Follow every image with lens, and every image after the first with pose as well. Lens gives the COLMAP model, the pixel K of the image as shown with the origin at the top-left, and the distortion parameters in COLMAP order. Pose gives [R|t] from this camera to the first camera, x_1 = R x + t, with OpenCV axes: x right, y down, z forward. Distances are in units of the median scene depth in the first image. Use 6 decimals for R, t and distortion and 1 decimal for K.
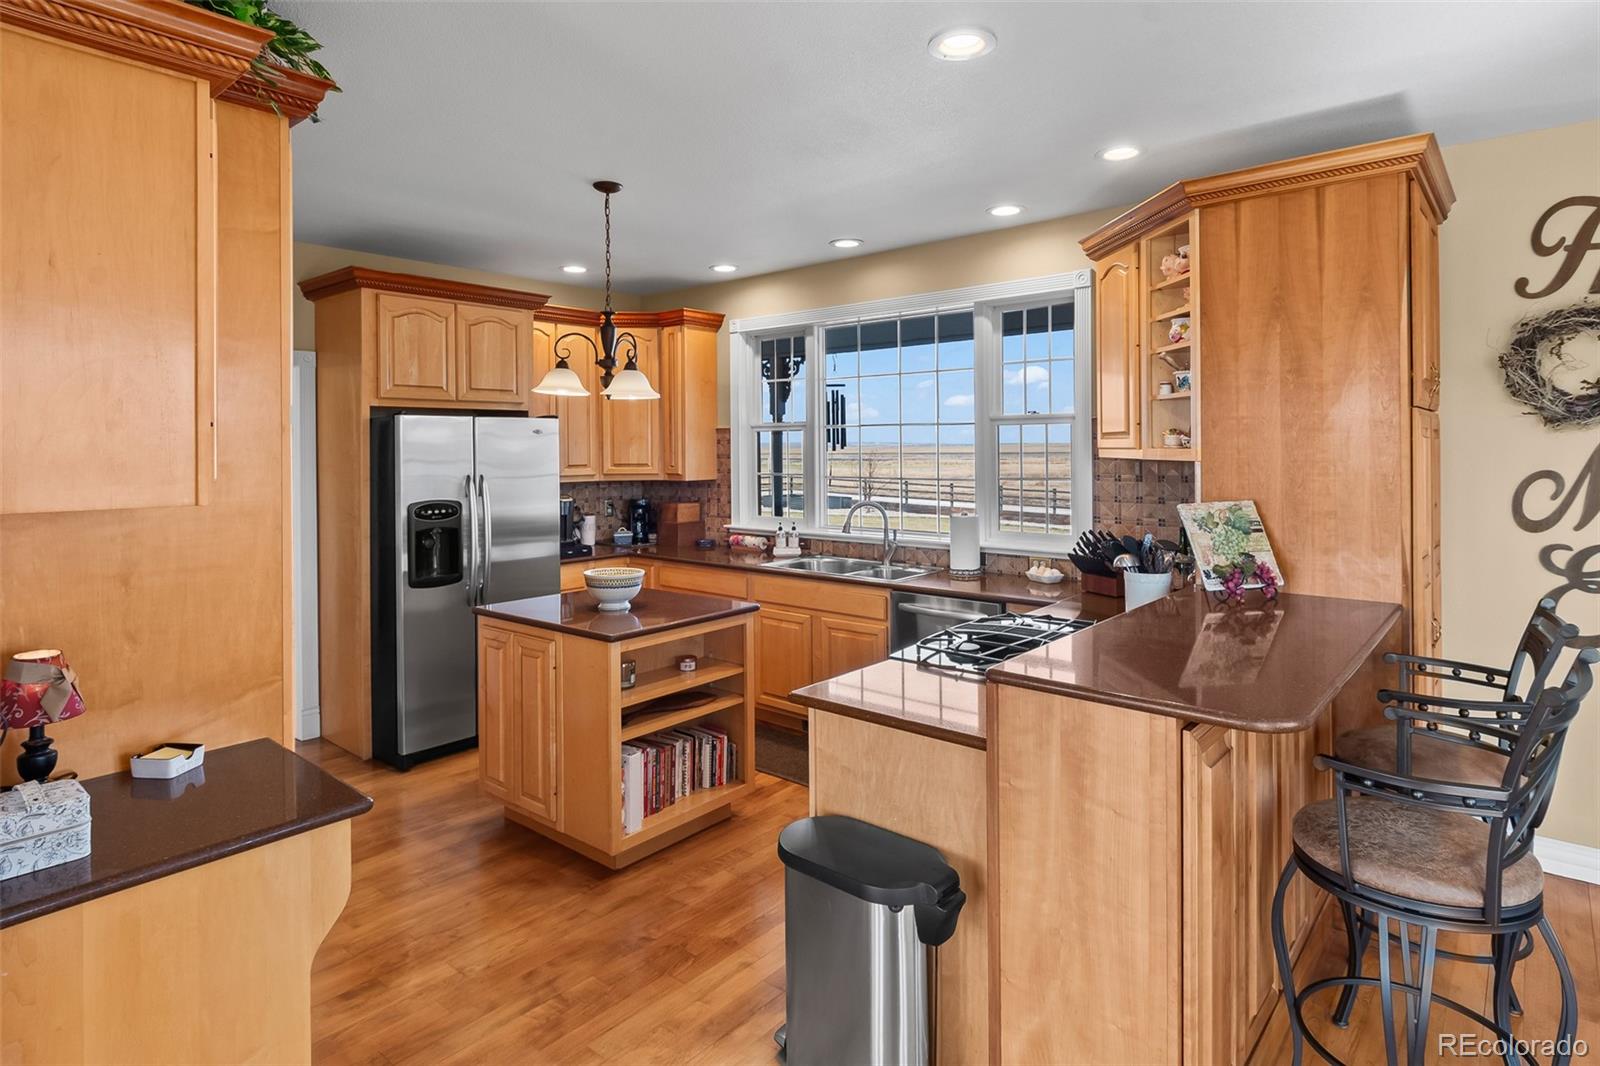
lens RADIAL K [[856.4, 0, 797.3], [0, 856.4, 543.2], [0, 0, 1]] dist [0.008370, -0.001350]
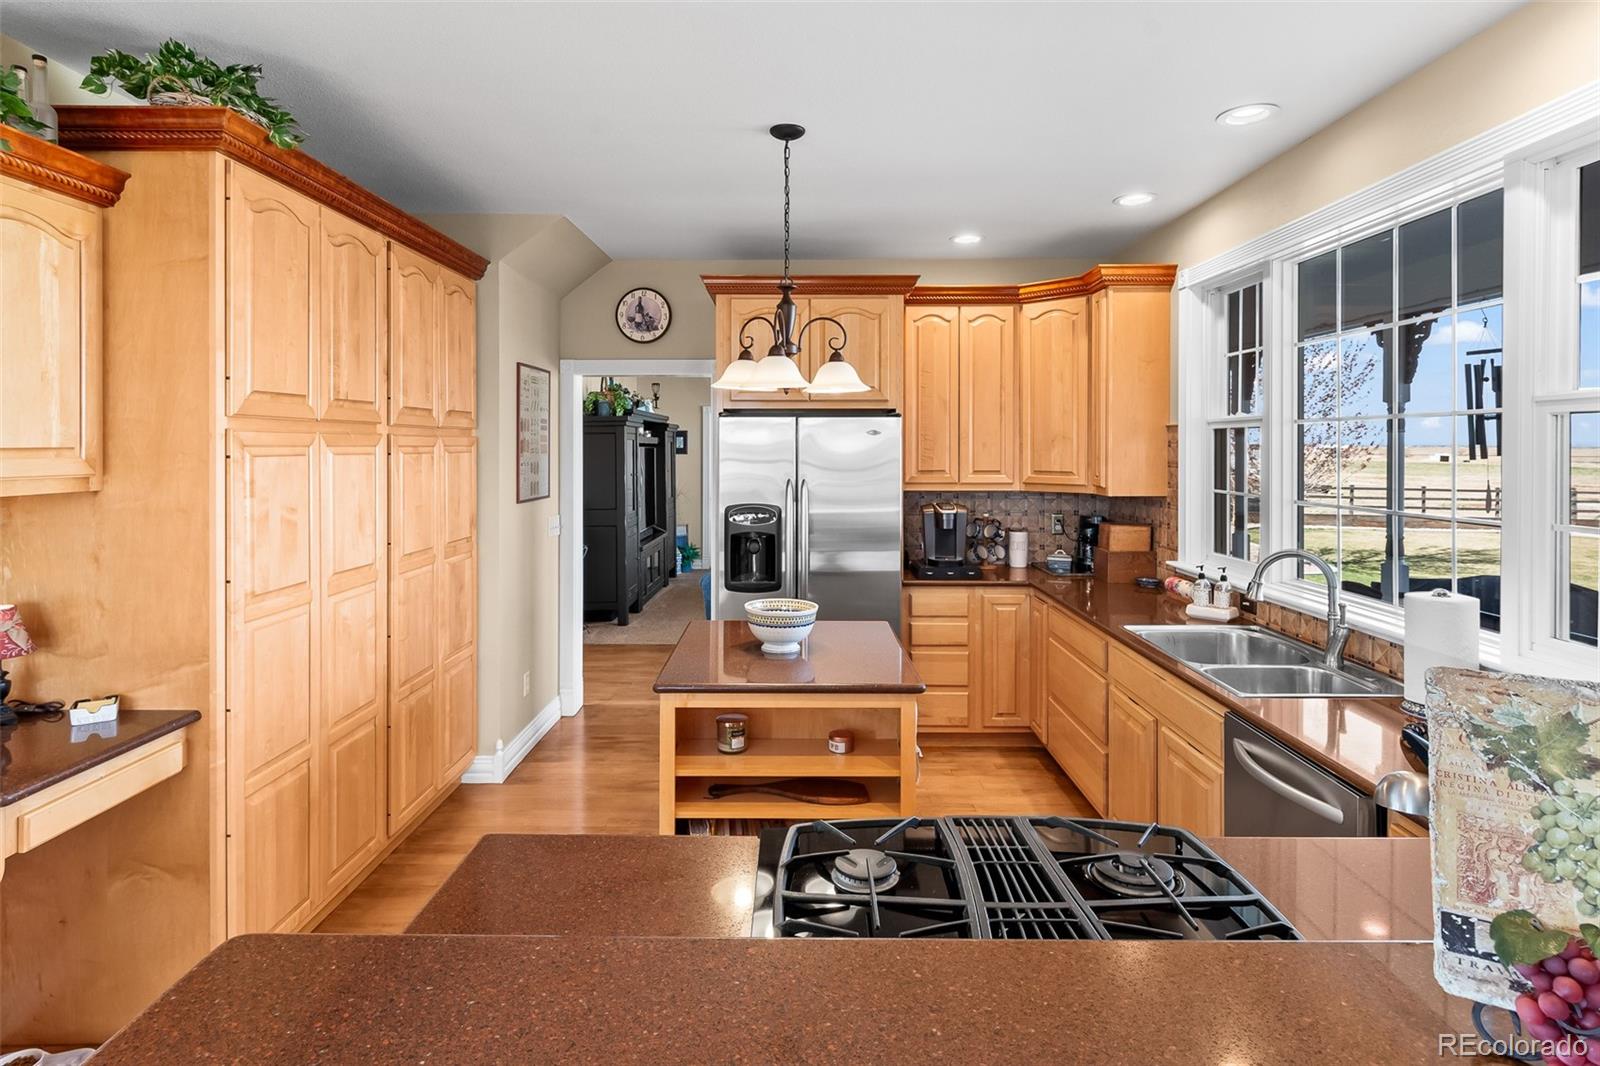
lens RADIAL K [[856.4, 0, 799.5], [0, 856.4, 517.3], [0, 0, 1]] dist [0.008370, -0.001350]
pose [[0.643680, 0.069644, -0.762119, 0.321334], [-0.091082, 0.995744, 0.014066, -0.049067], [0.759855, 0.060362, 0.647284, 0.380720]]
